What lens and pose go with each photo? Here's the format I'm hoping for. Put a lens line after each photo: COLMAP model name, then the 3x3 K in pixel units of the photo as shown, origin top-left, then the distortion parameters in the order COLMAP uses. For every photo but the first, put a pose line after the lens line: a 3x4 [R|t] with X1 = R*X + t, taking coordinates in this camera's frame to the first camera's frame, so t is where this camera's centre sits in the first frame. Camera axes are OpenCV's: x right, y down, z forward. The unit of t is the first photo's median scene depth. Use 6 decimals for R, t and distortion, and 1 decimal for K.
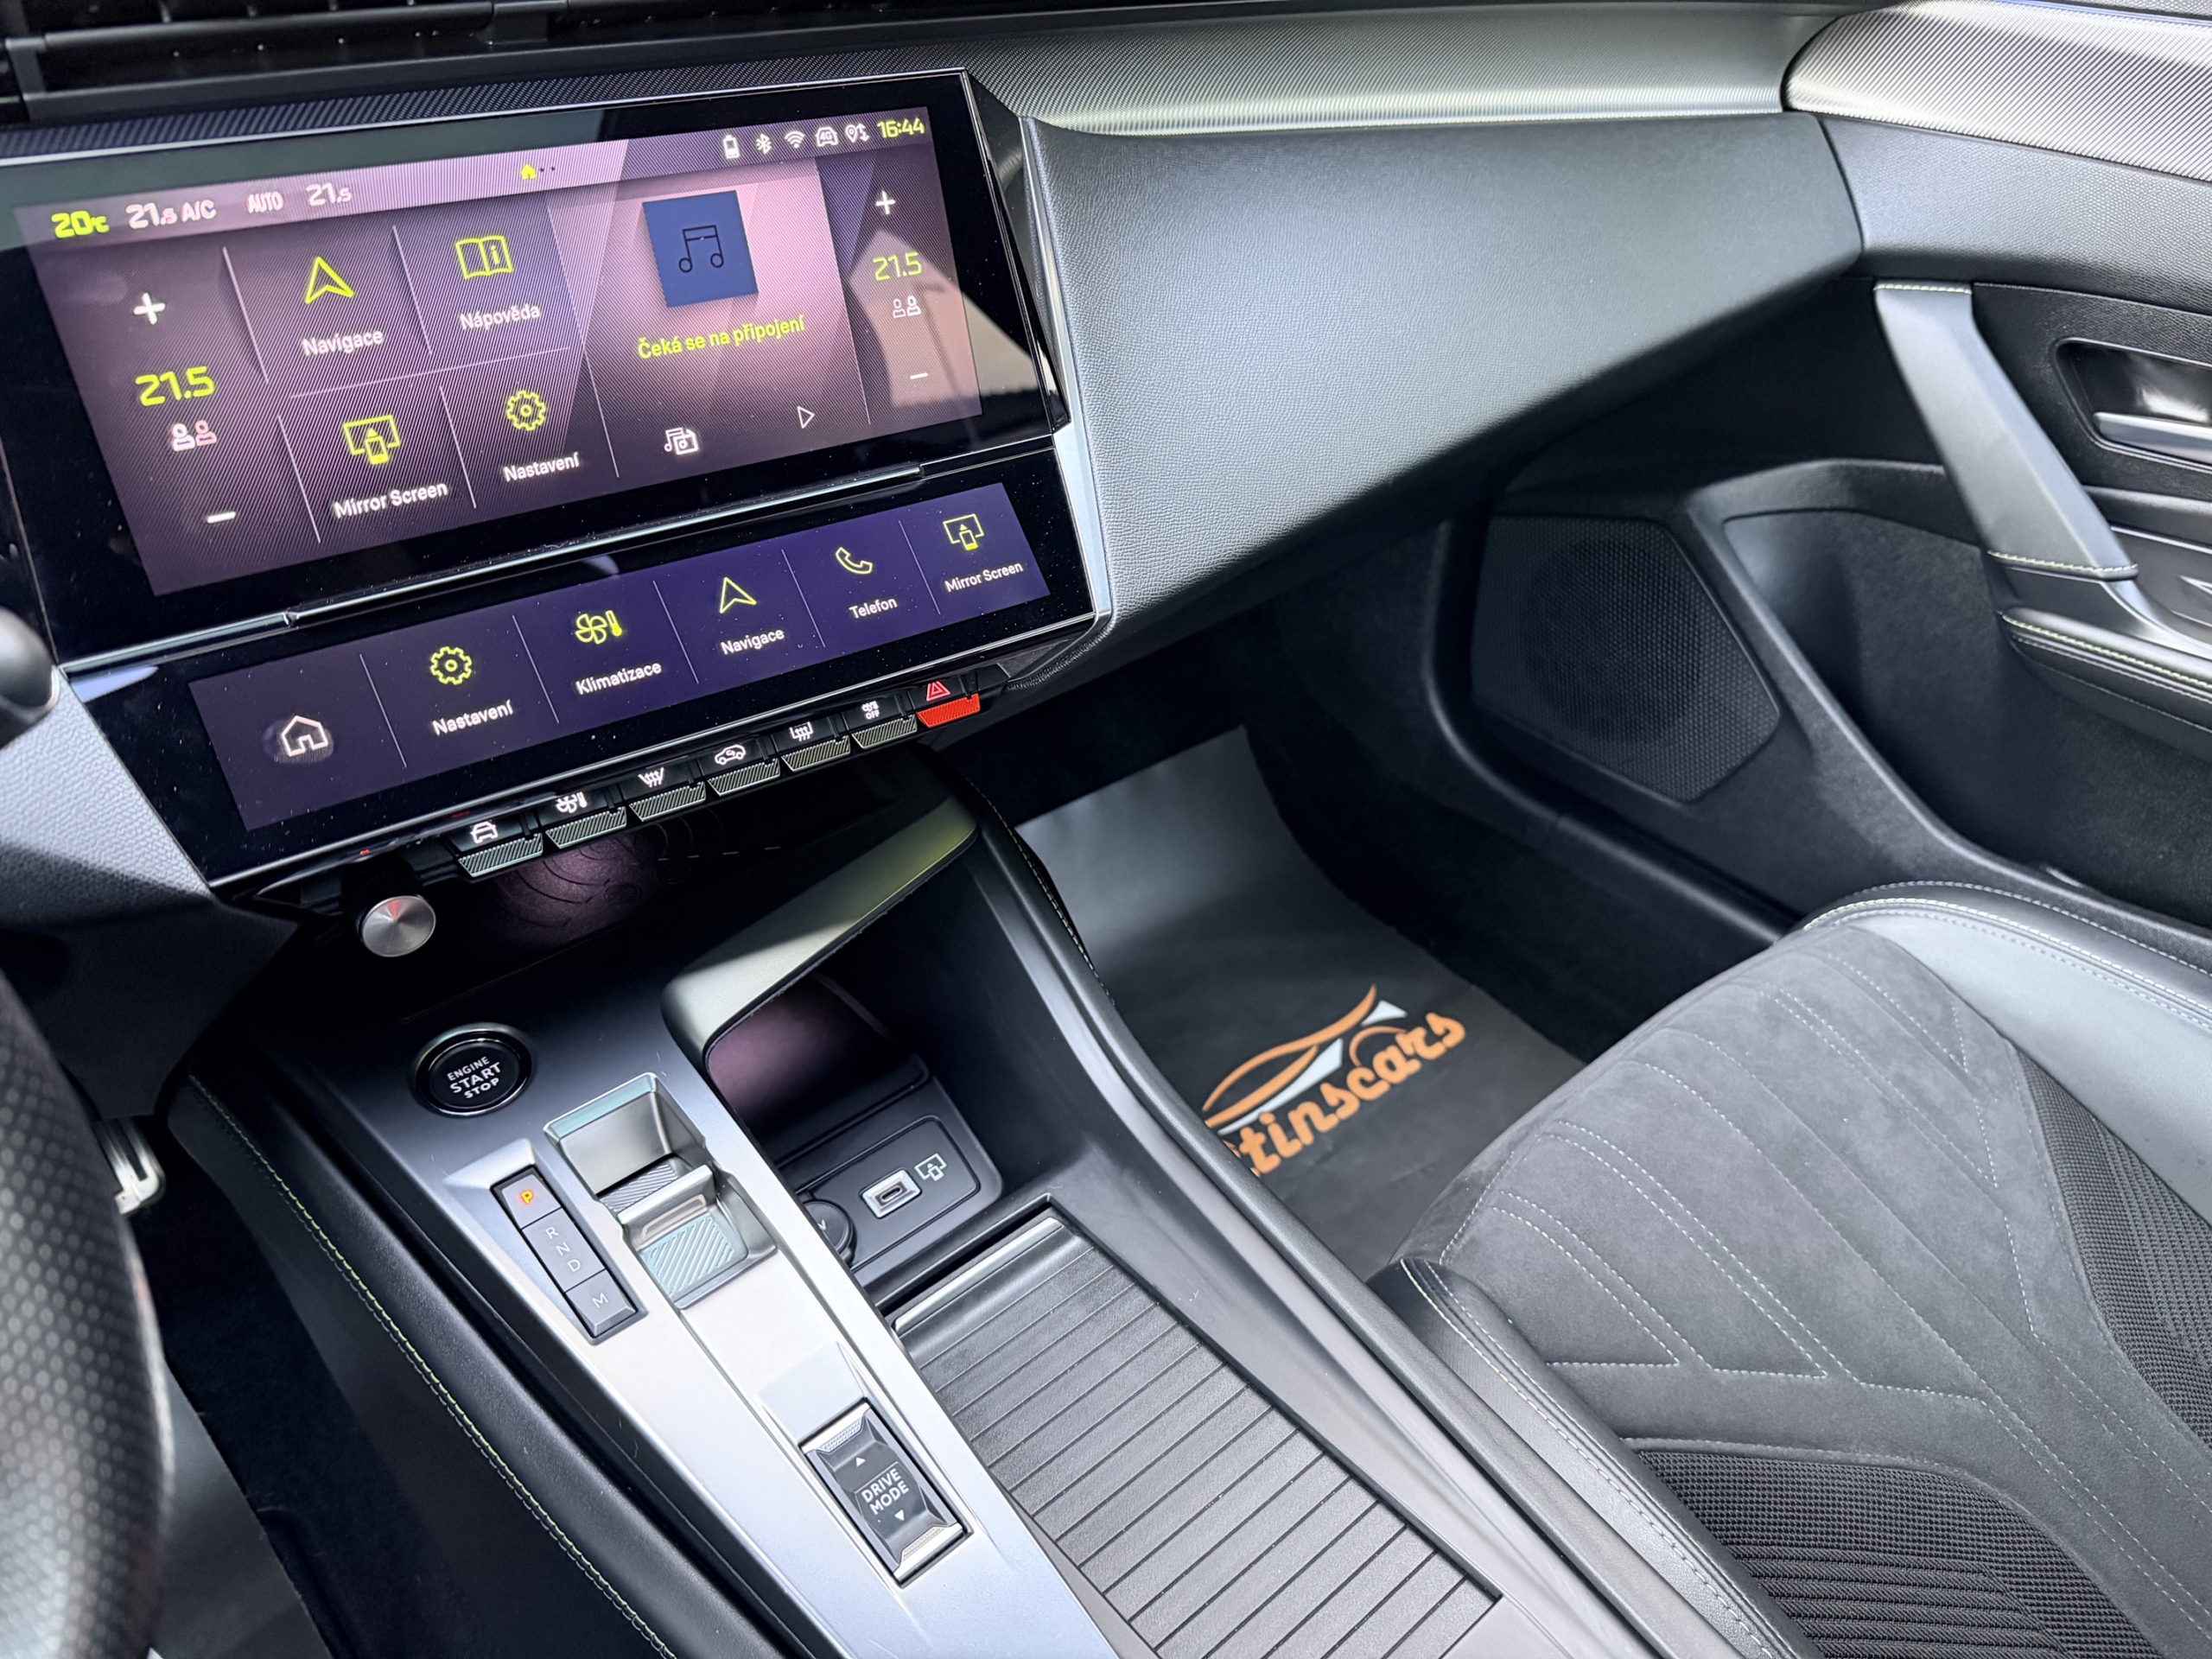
lens RADIAL K [[1573.9, 0, 1142.7], [0, 1573.9, 835.9], [0, 0, 1]] dist [0.056991, -0.086505]
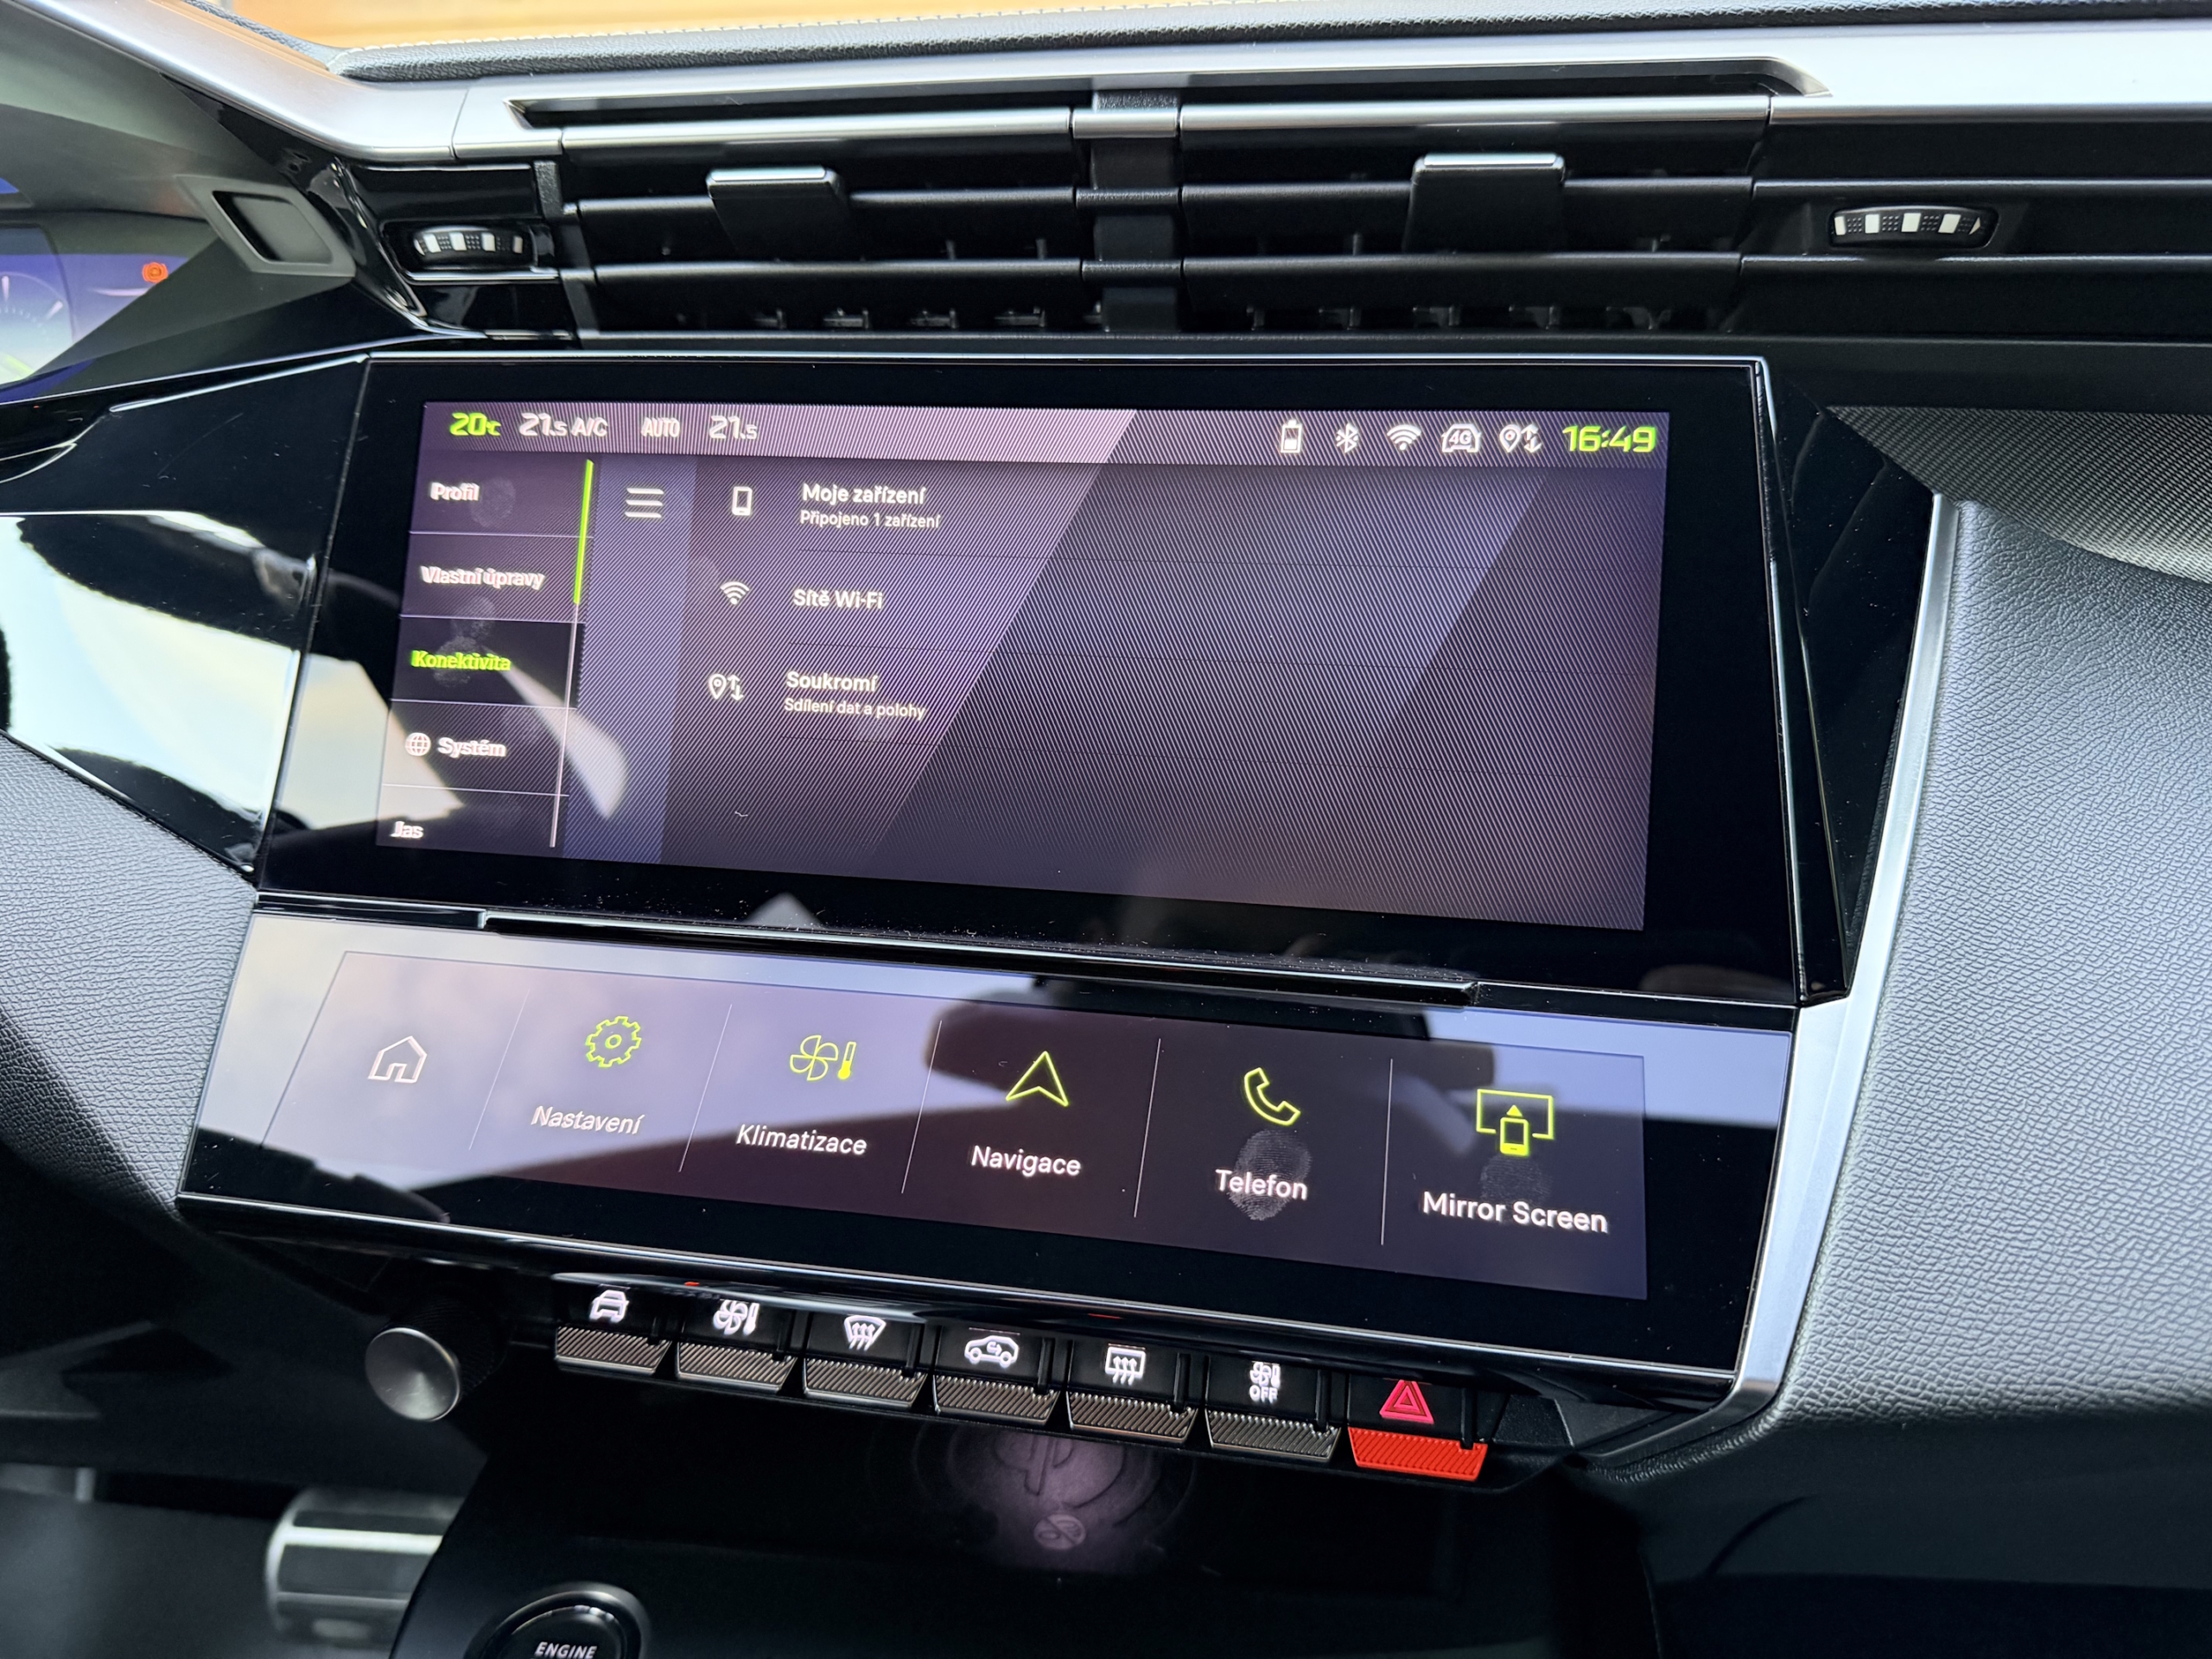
lens RADIAL K [[1586.8, 0, 1107.0], [0, 1586.8, 828.7], [0, 0, 1]] dist [0.031048, -0.057559]
pose [[0.671820, 0.136366, -0.728054, 0.158109], [-0.422027, 0.878235, -0.224934, -0.099930], [0.608729, 0.458374, 0.647566, 0.523517]]
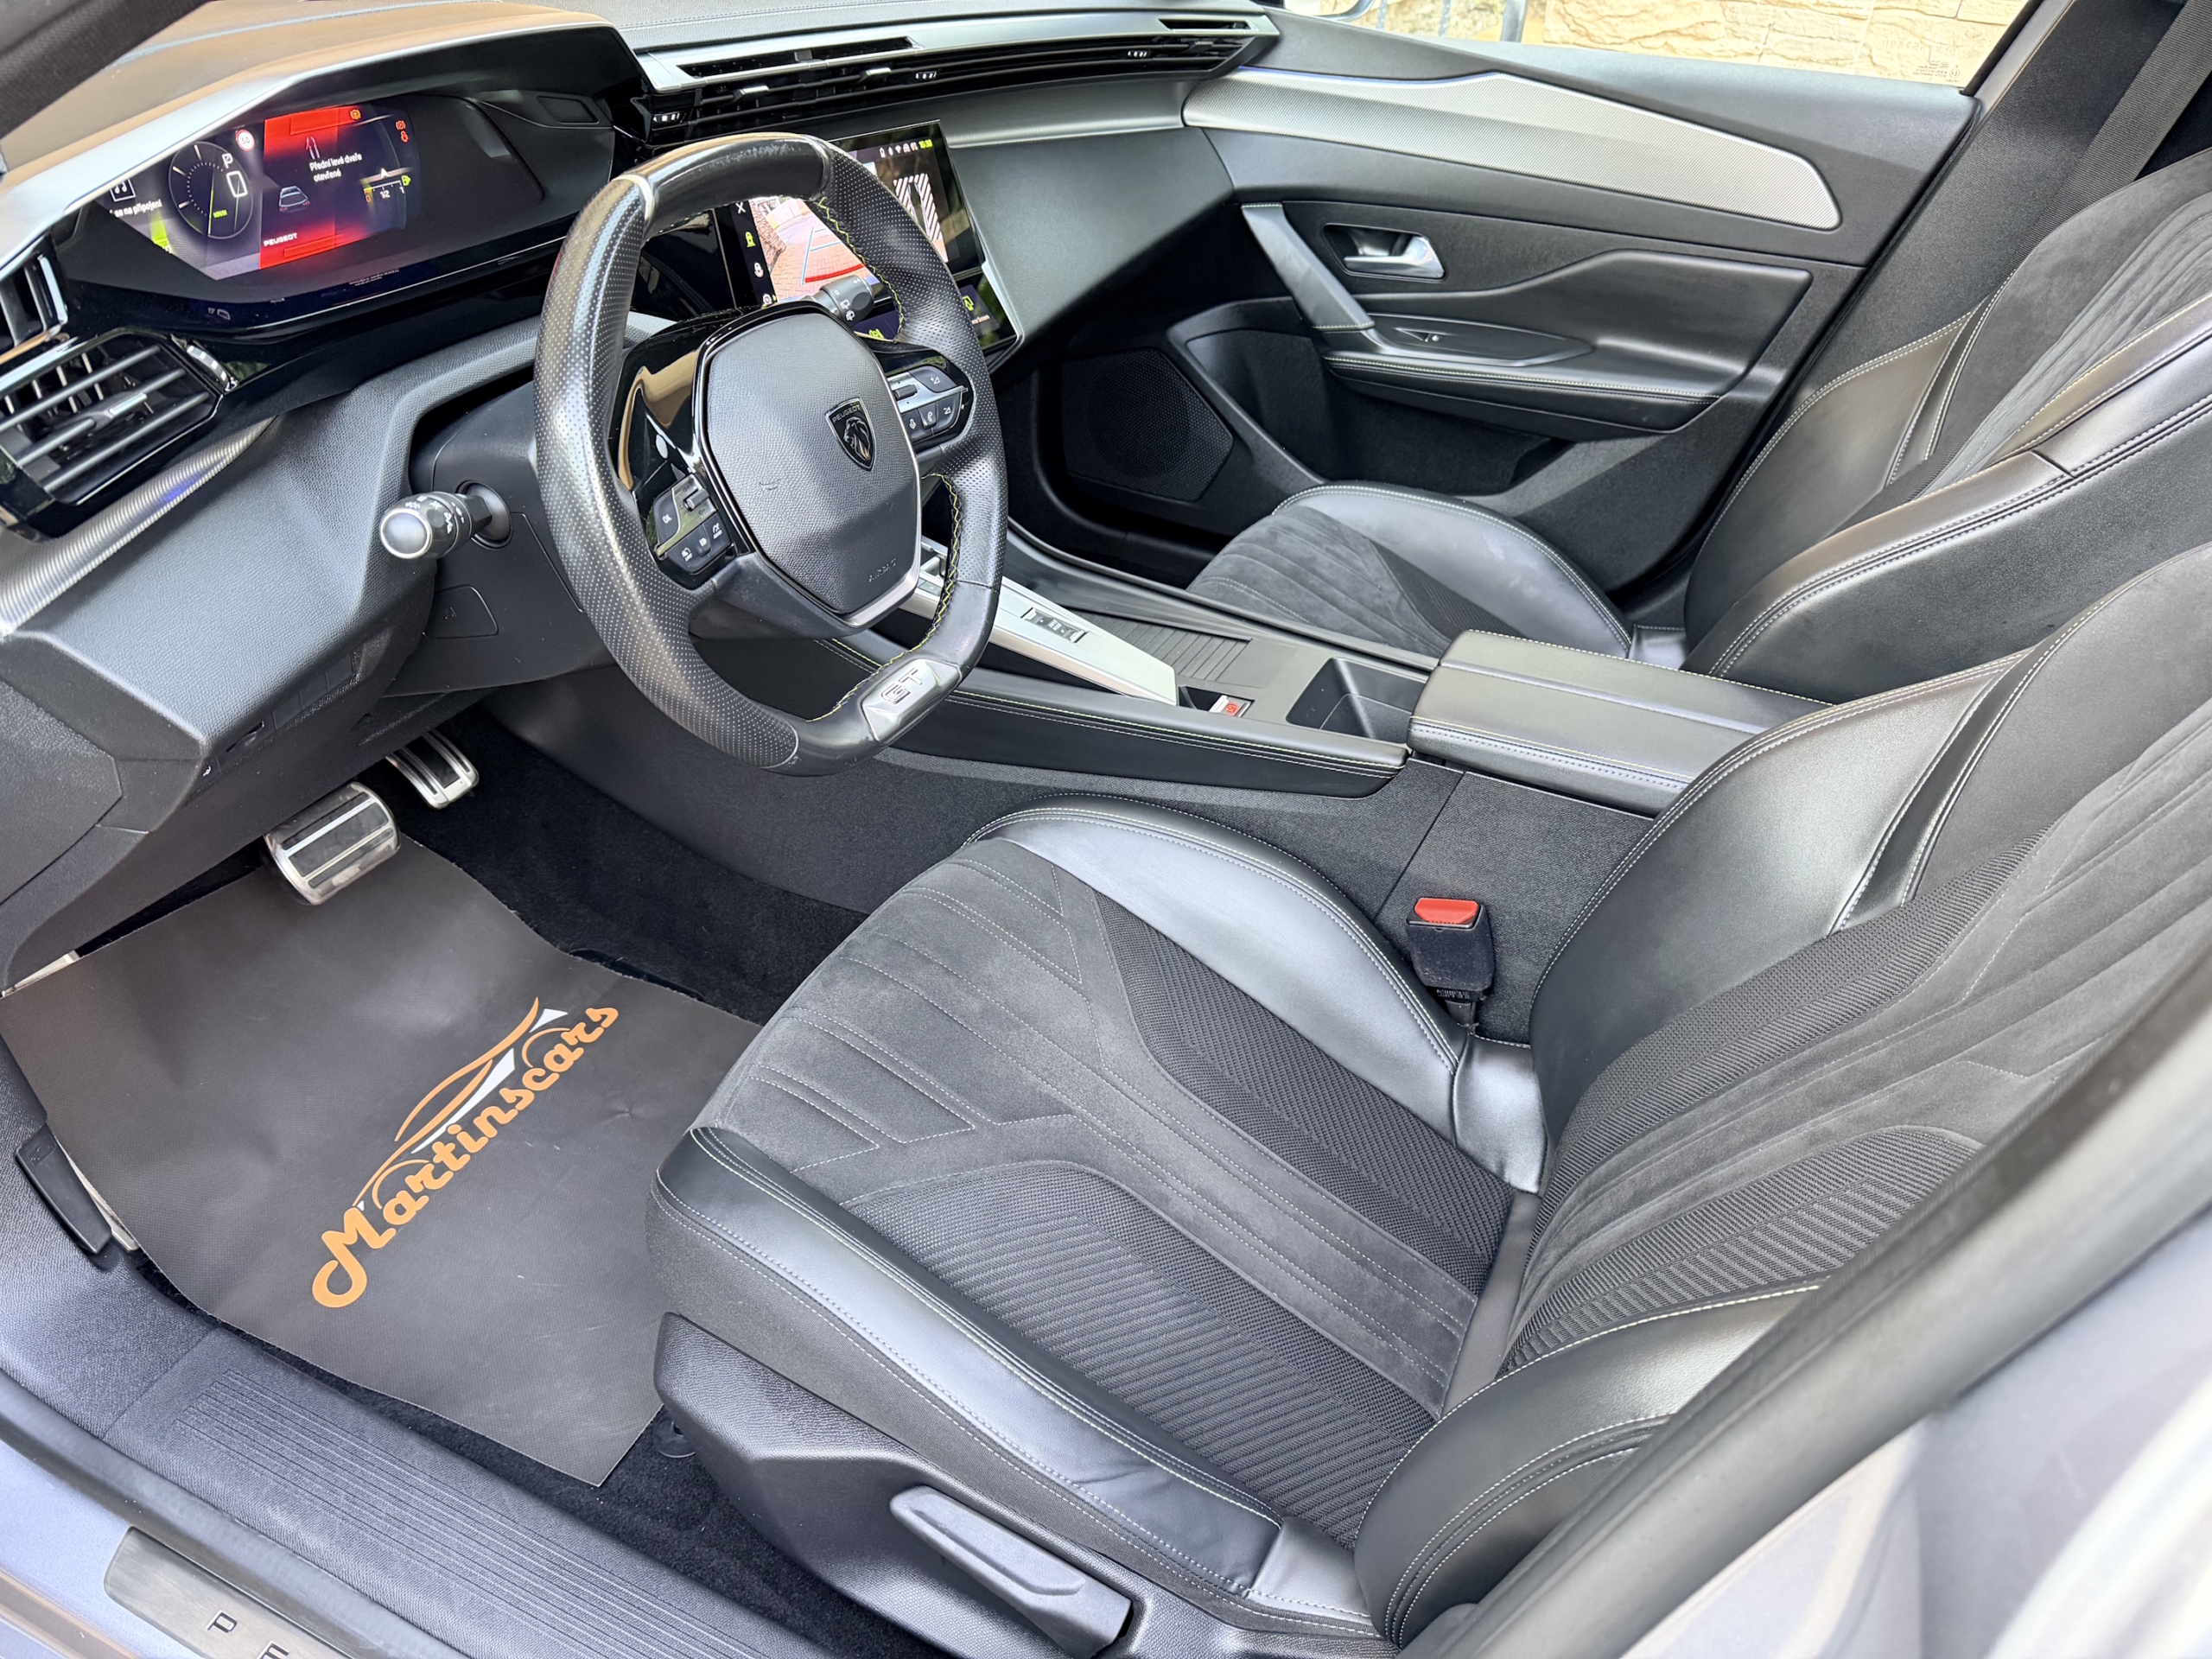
lens RADIAL K [[1517.6, 0, 1106.0], [0, 1517.6, 829.5], [0, 0, 1]] dist [0.105128, -0.167754]
pose [[0.920839, -0.201244, 0.333999, -0.864108], [0.207736, 0.978045, 0.016570, 0.611087], [-0.330001, 0.054126, 0.942428, -1.287656]]
